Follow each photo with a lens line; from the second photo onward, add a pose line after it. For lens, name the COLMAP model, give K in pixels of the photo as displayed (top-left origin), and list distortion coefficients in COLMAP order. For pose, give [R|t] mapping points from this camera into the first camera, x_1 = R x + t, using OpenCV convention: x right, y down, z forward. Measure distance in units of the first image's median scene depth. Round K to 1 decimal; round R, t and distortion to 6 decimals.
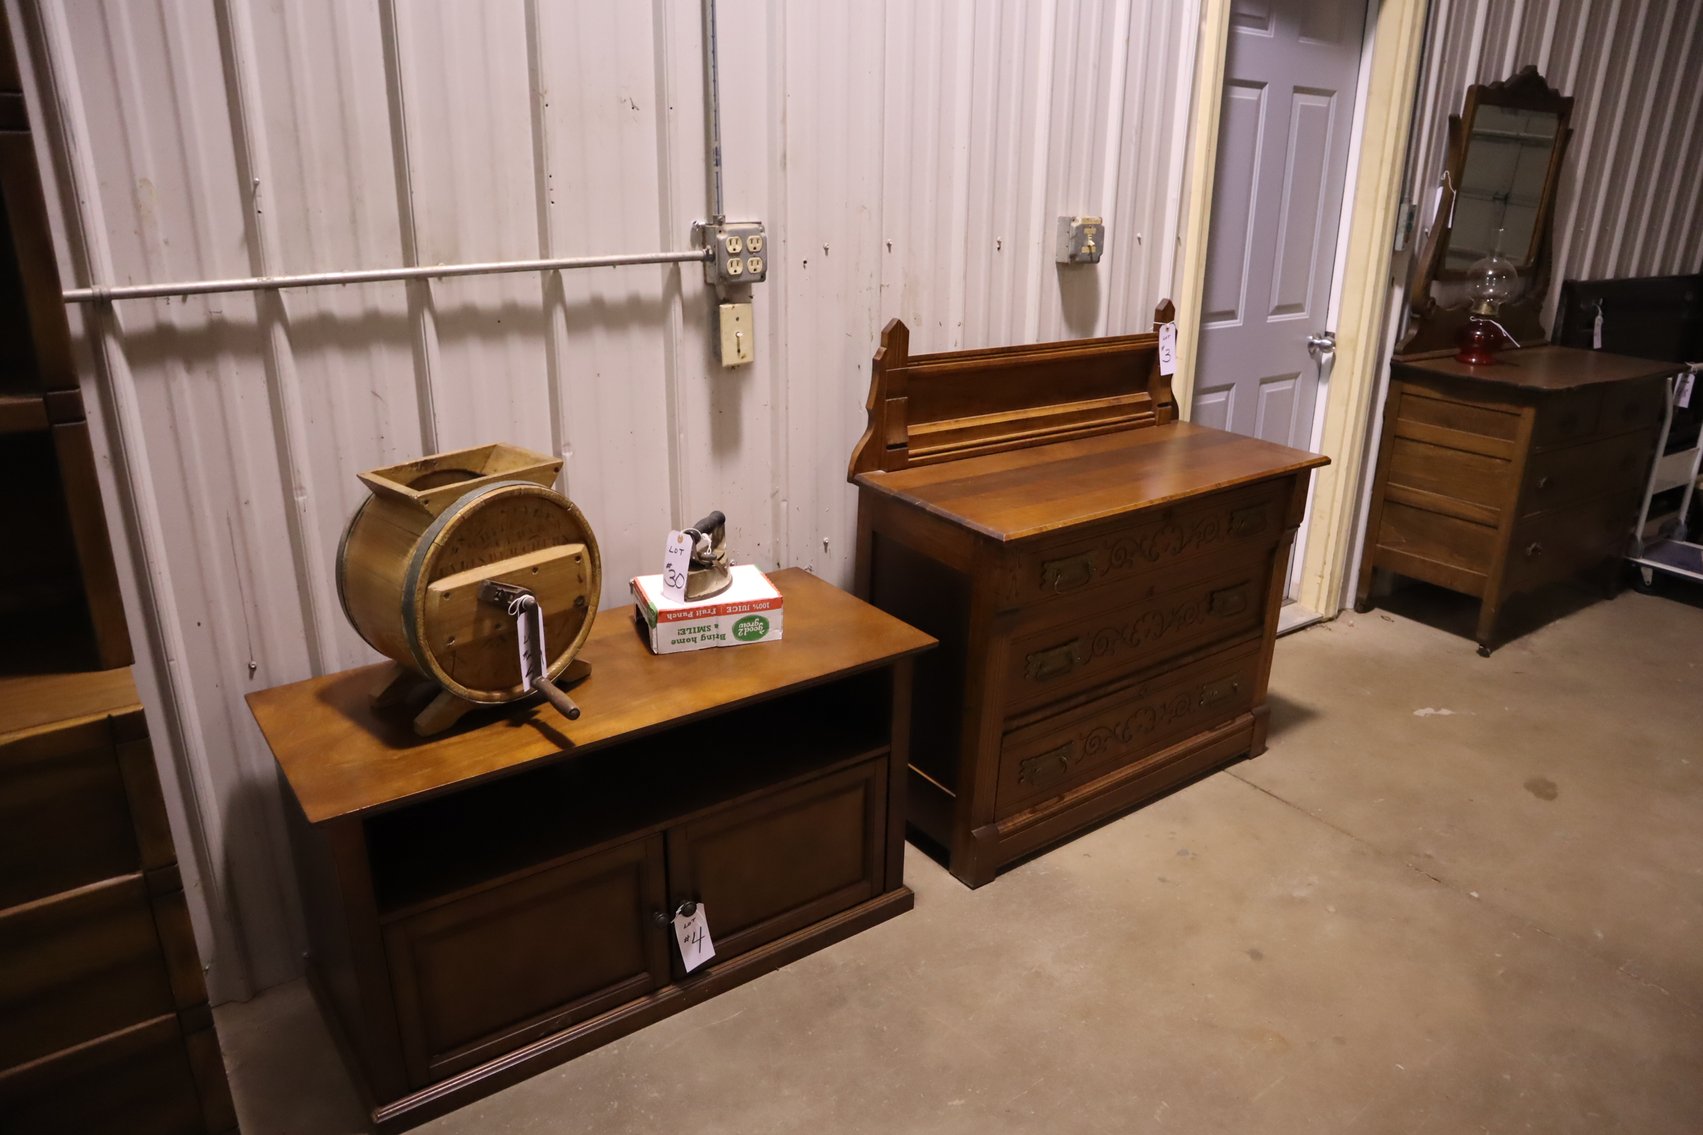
lens RADIAL K [[1167.0, 0, 847.6], [0, 1167.0, 578.3], [0, 0, 1]] dist [-0.083782, 0.020557]
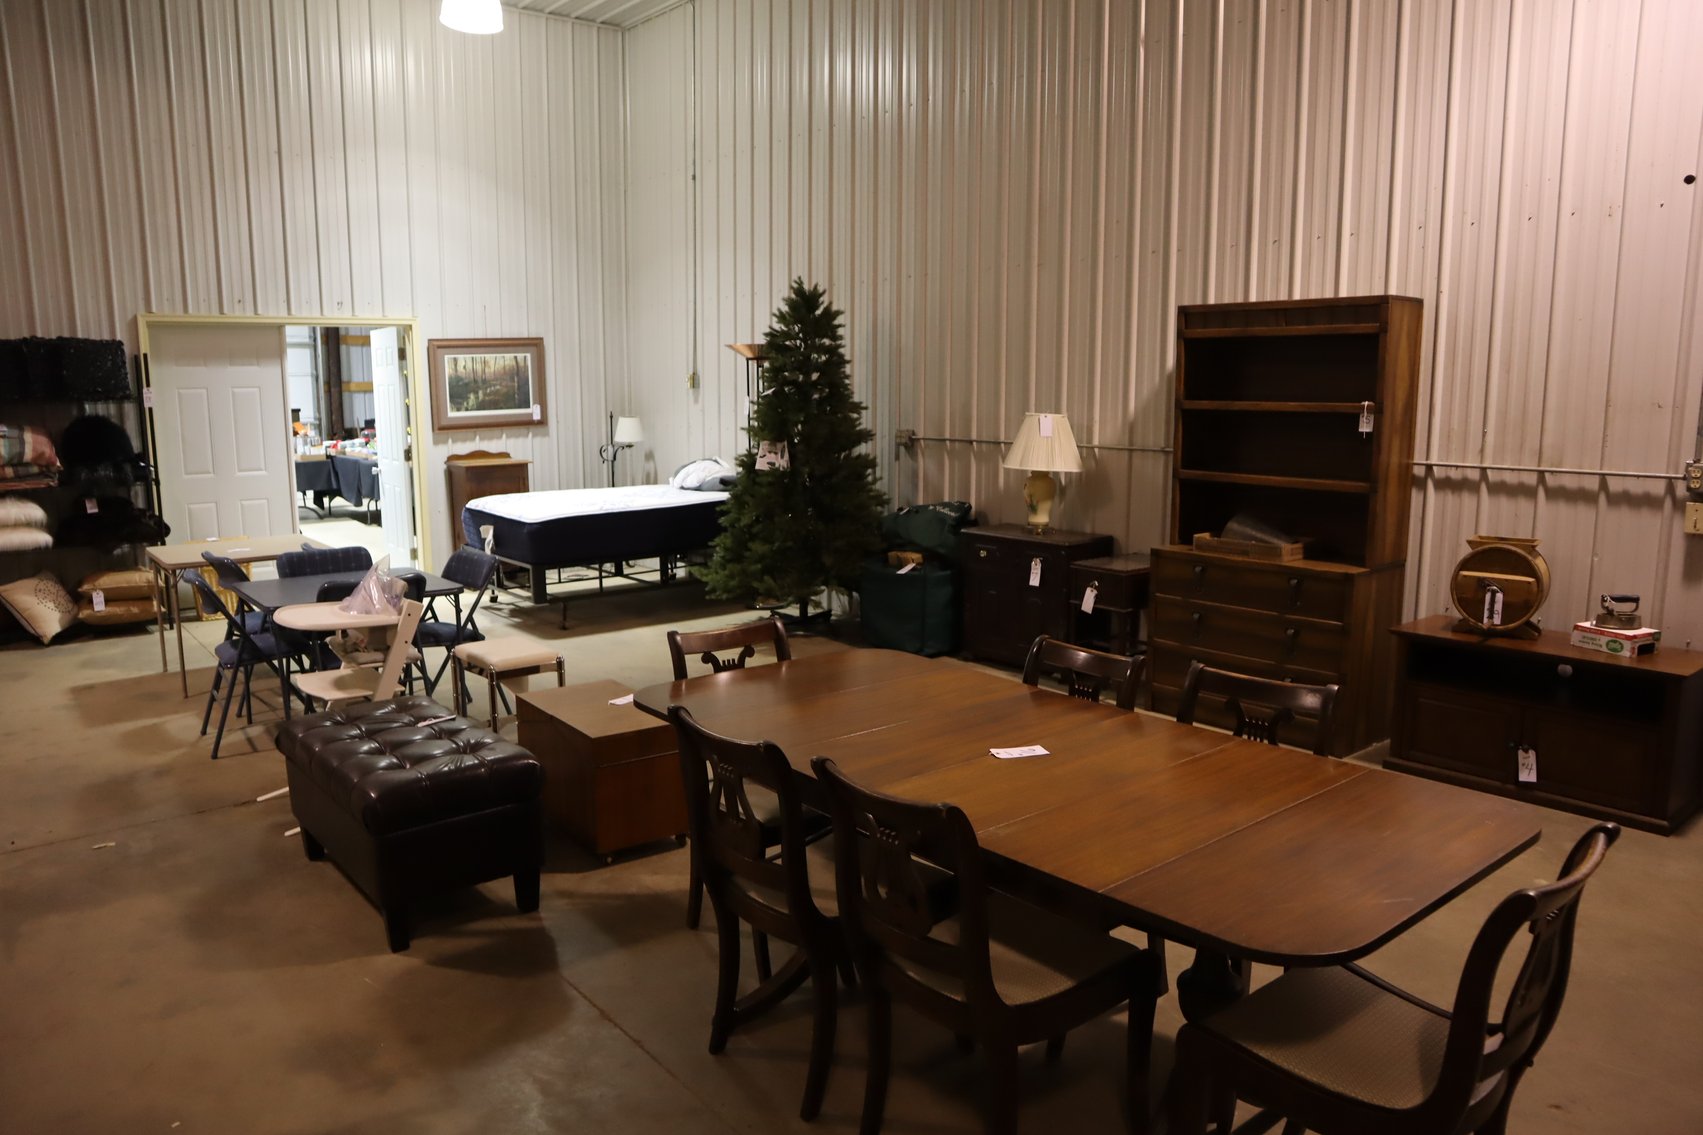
lens RADIAL K [[1167.0, 0, 861.8], [0, 1167.0, 578.5], [0, 0, 1]] dist [-0.083782, 0.020557]
pose [[0.079430, 0.147367, -0.985887, 1.451832], [-0.343519, 0.932478, 0.111708, 0.136248], [0.935781, 0.329798, 0.124691, -0.447313]]
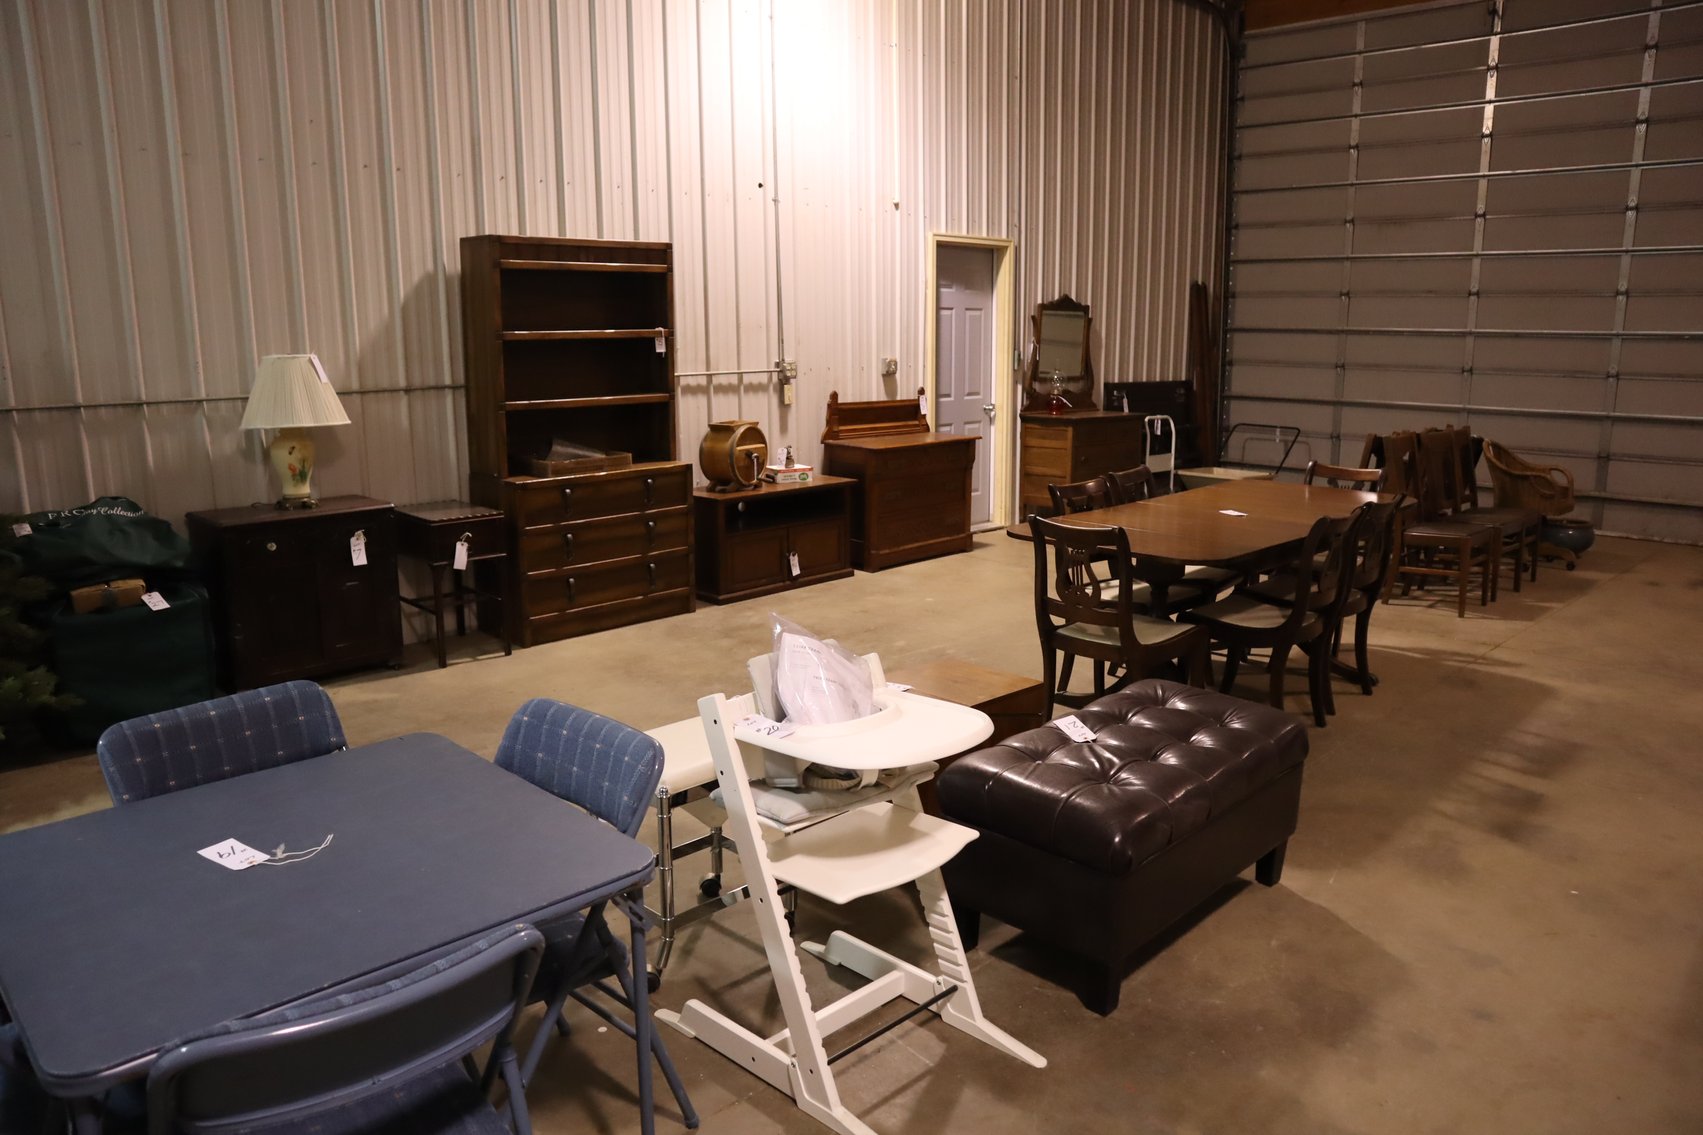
lens RADIAL K [[1167.0, 0, 858.4], [0, 1167.0, 561.7], [0, 0, 1]] dist [-0.083782, 0.020557]
pose [[0.983749, -0.050948, 0.172169, -0.423388], [0.076675, 0.986272, -0.146249, 0.643608], [-0.162355, 0.157073, 0.974150, -1.844378]]
